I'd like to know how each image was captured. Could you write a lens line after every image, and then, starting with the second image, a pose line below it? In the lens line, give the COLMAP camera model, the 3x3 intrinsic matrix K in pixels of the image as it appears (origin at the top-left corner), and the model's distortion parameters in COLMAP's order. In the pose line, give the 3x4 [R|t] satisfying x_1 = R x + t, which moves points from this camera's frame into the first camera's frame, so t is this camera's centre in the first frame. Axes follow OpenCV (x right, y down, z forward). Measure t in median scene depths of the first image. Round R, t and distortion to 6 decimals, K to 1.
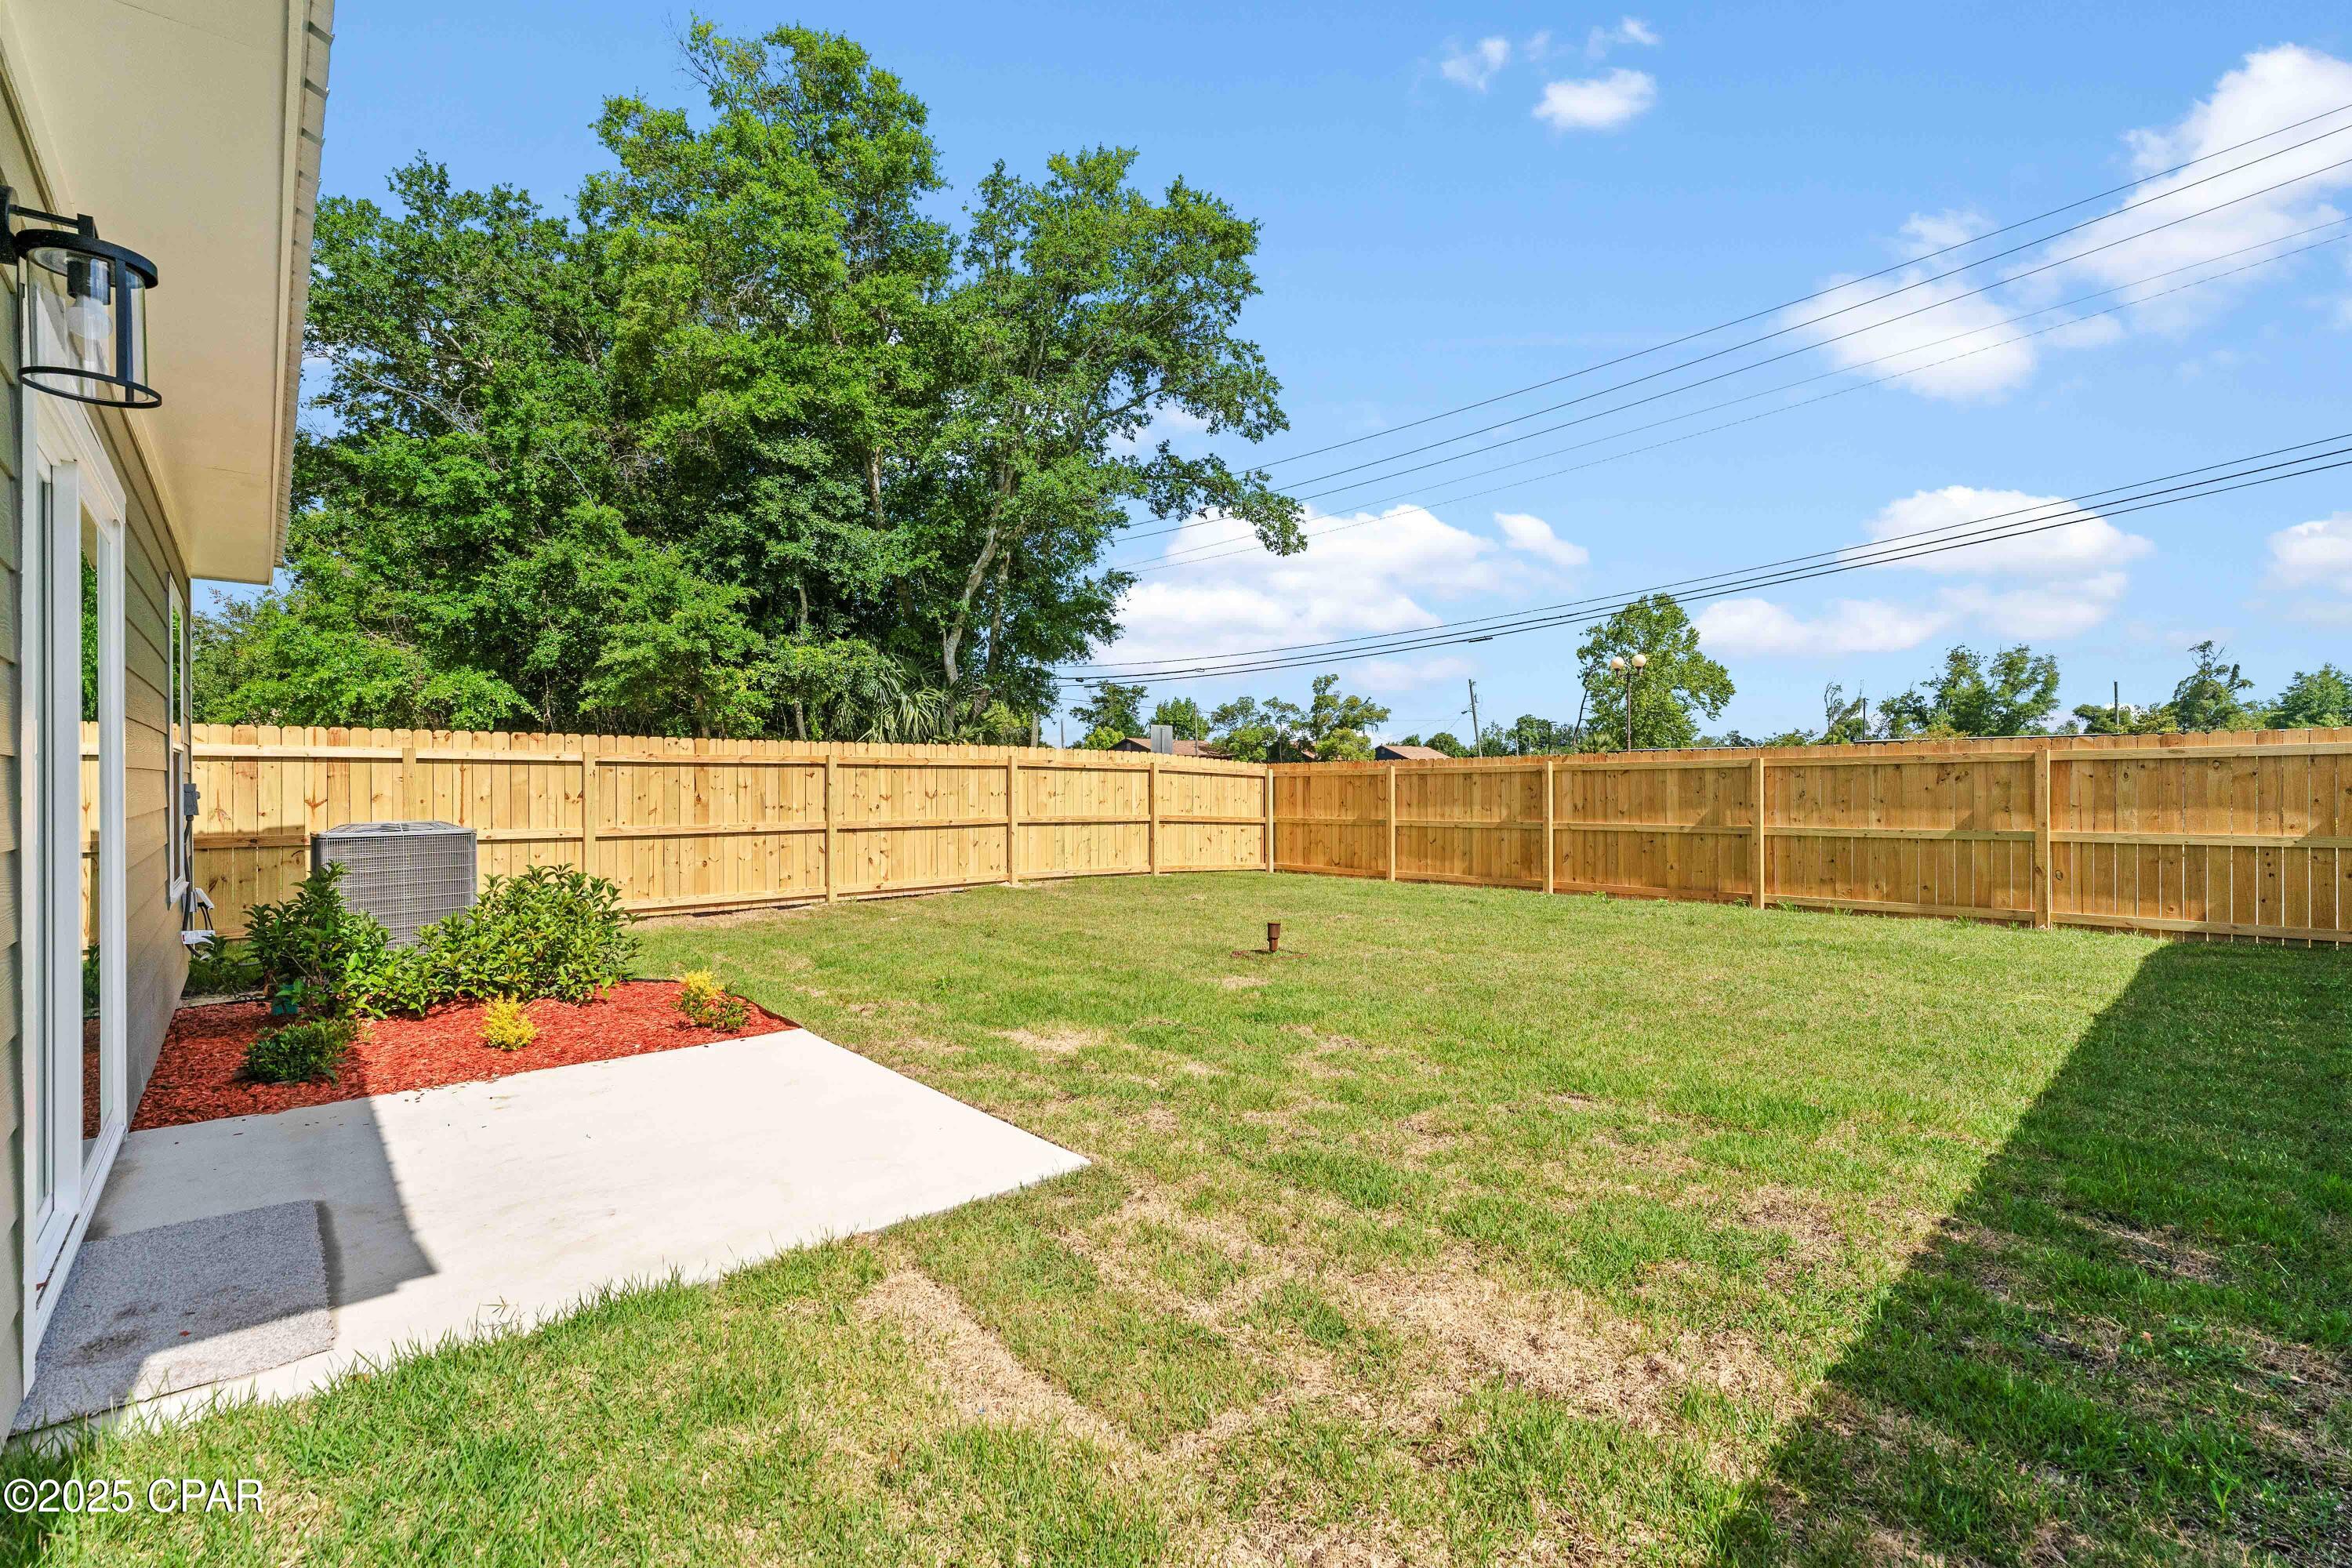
lens RADIAL K [[1019.8, 0, 1173.8], [0, 1019.8, 777.9], [0, 0, 1]] dist [0.000097, 0.000019]
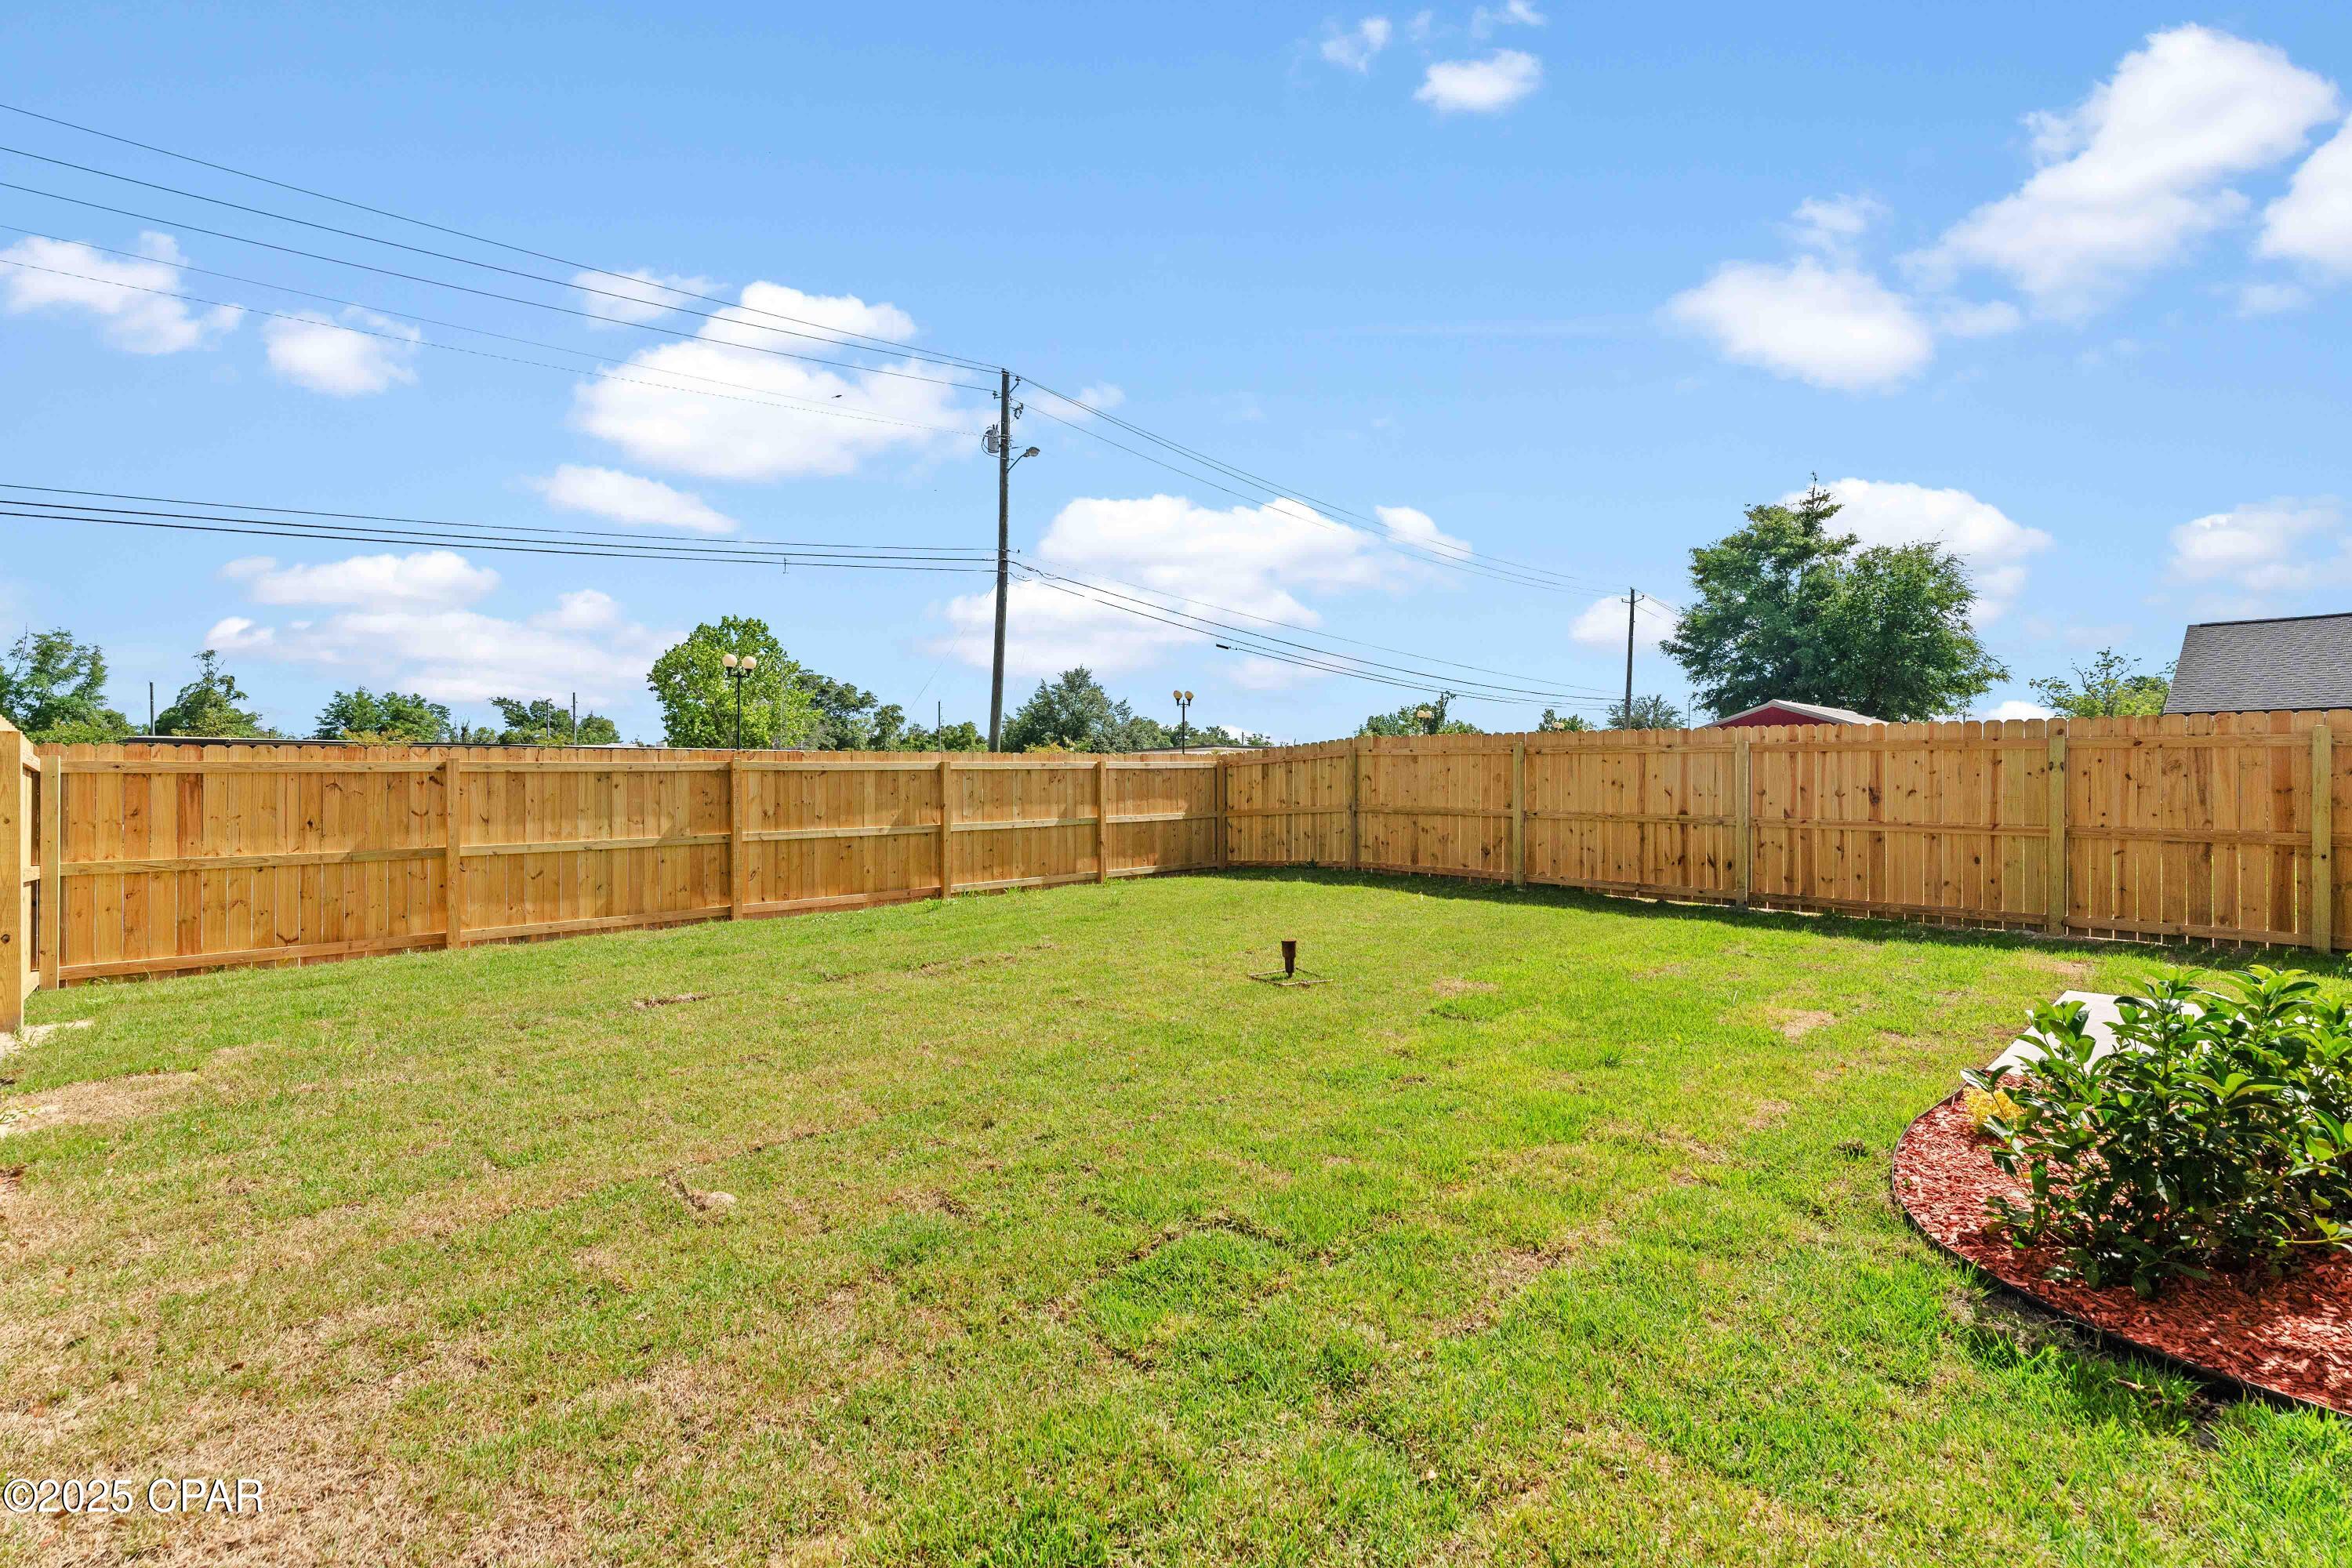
lens RADIAL K [[1057.0, 0, 1176.0], [0, 1057.0, 784.6], [0, 0, 1]] dist [0.000987, 0.000297]
pose [[-0.037093, 0.002037, 0.999310, -0.511416], [0.000085, 0.999998, -0.002036, 0.006517], [-0.999312, 0.000009, -0.037093, 0.718123]]
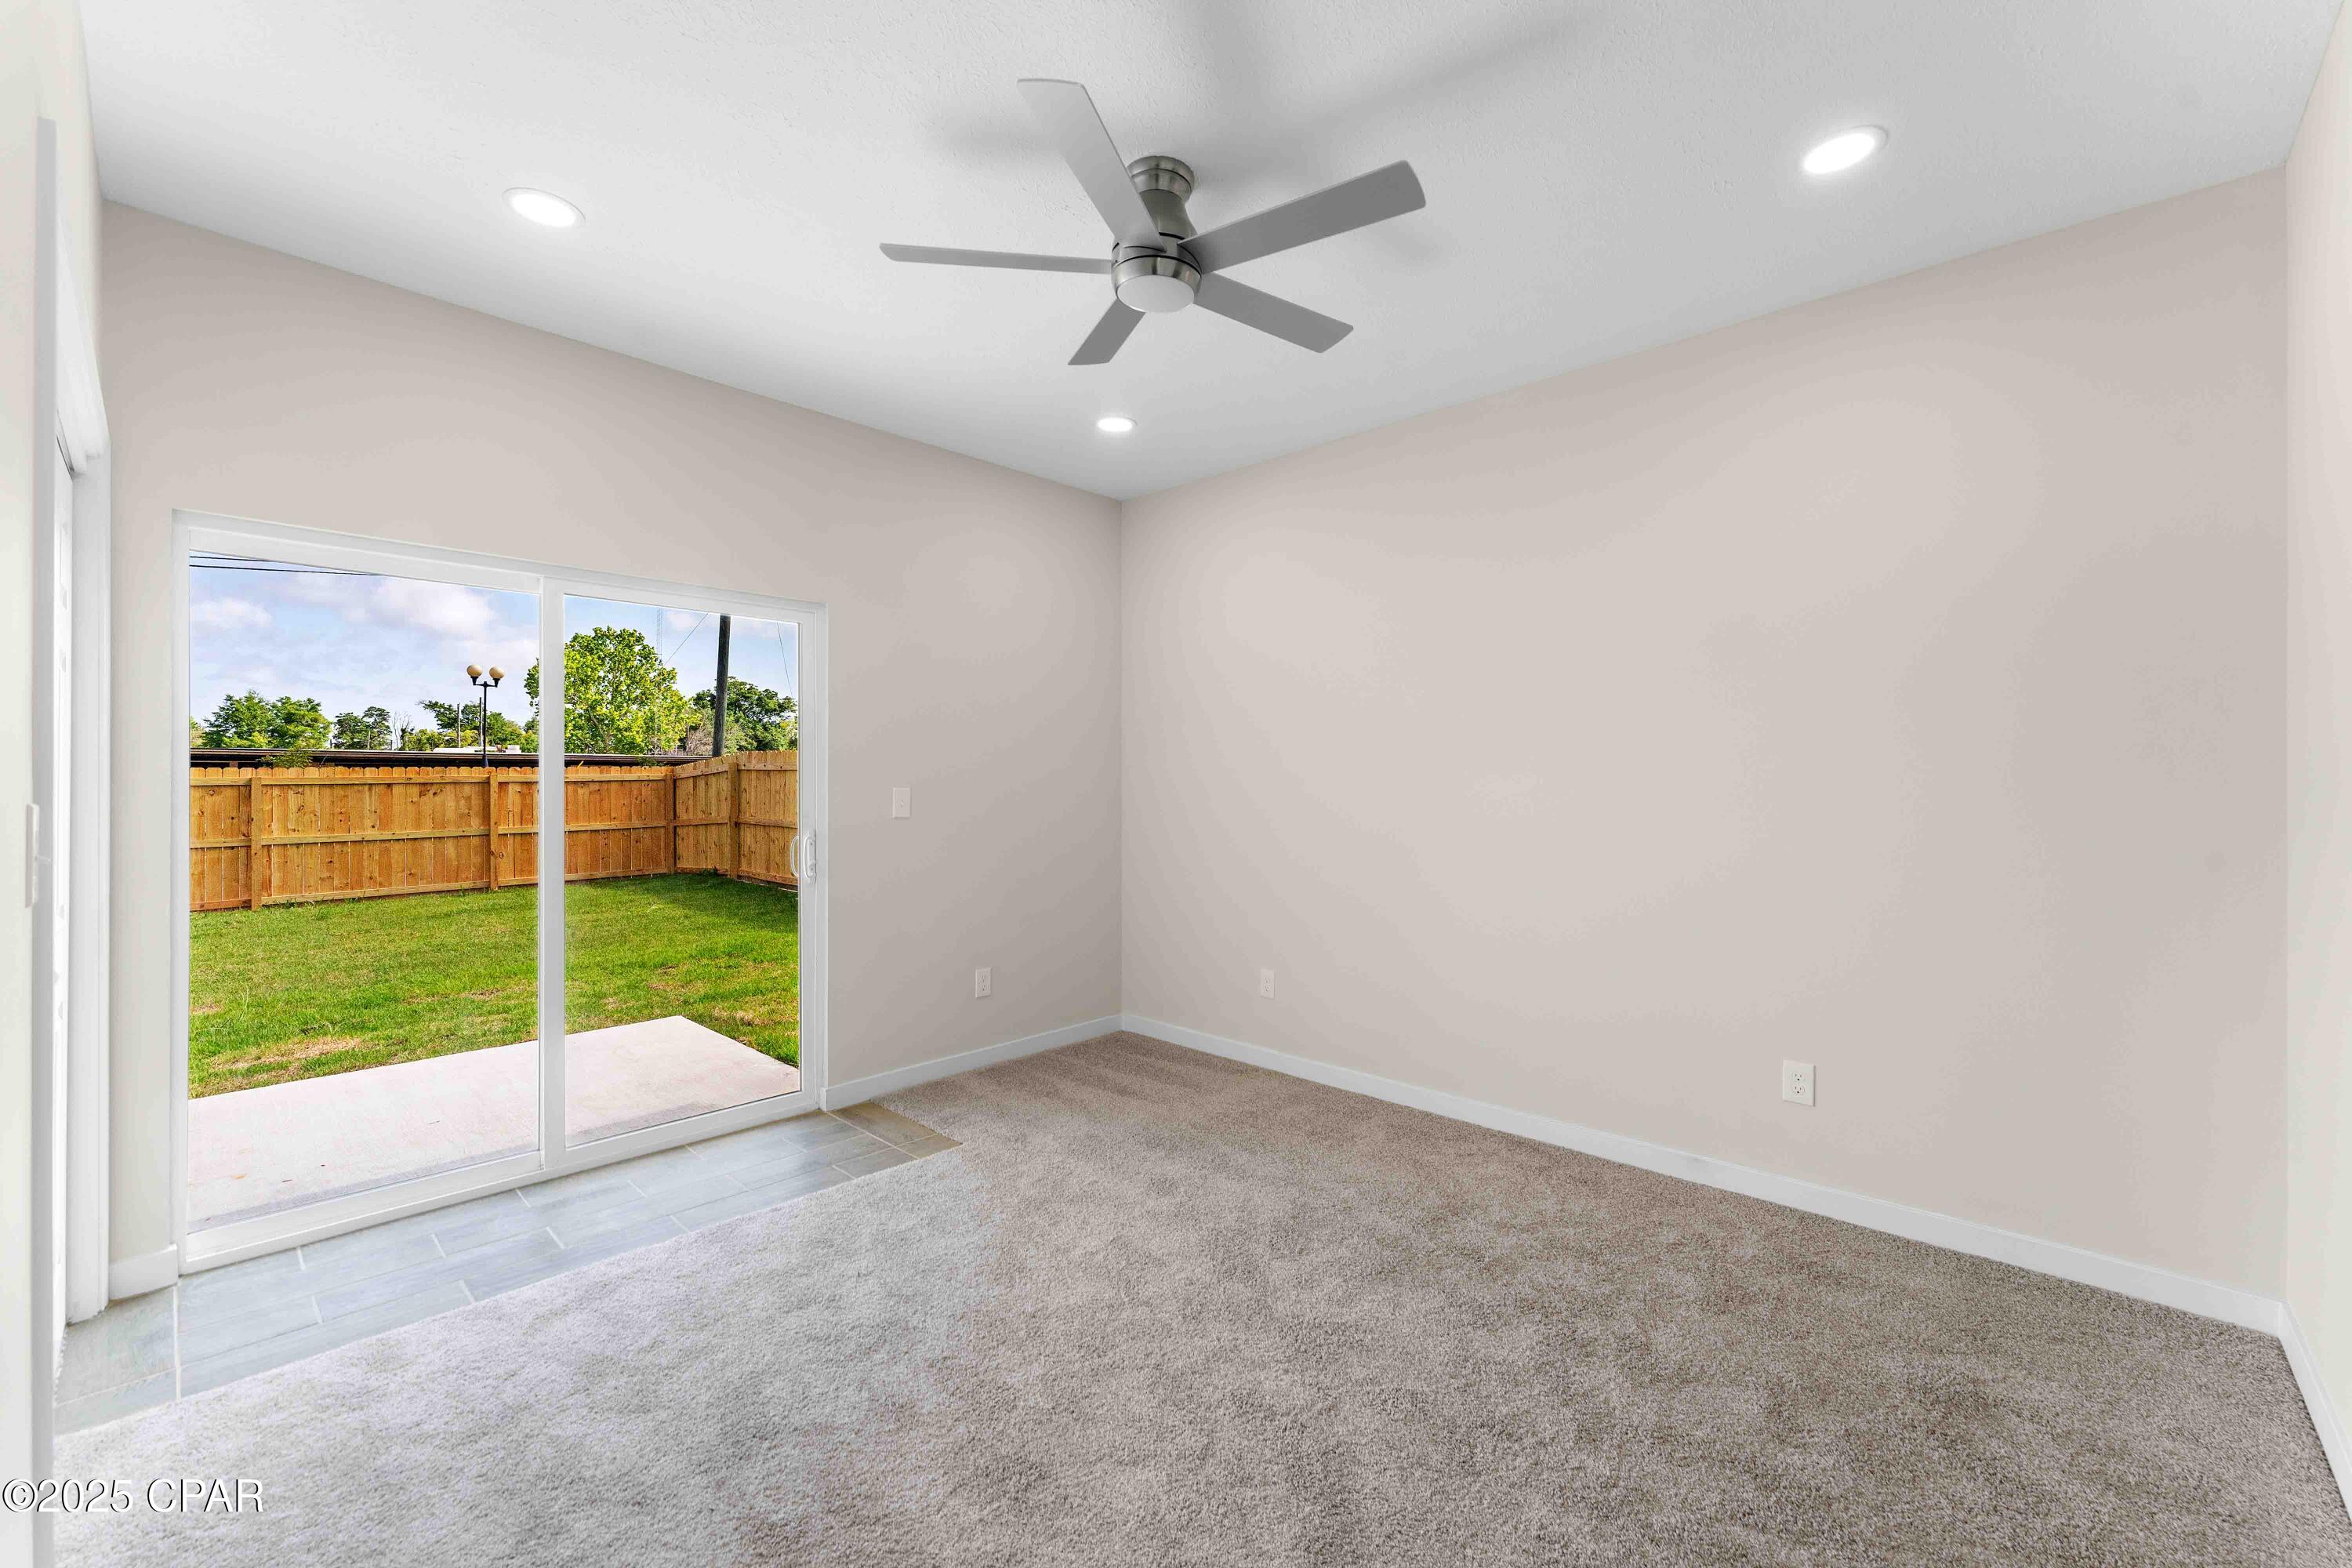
lens RADIAL K [[960.2, 0, 1174.2], [0, 960.2, 781.5], [0, 0, 1]] dist [-0.000583, -0.000012]
pose [[-0.087005, 0.002832, 0.996204, -0.507674], [-0.000616, 0.999996, -0.002897, -0.010916], [-0.996208, -0.000866, -0.087003, 0.082342]]
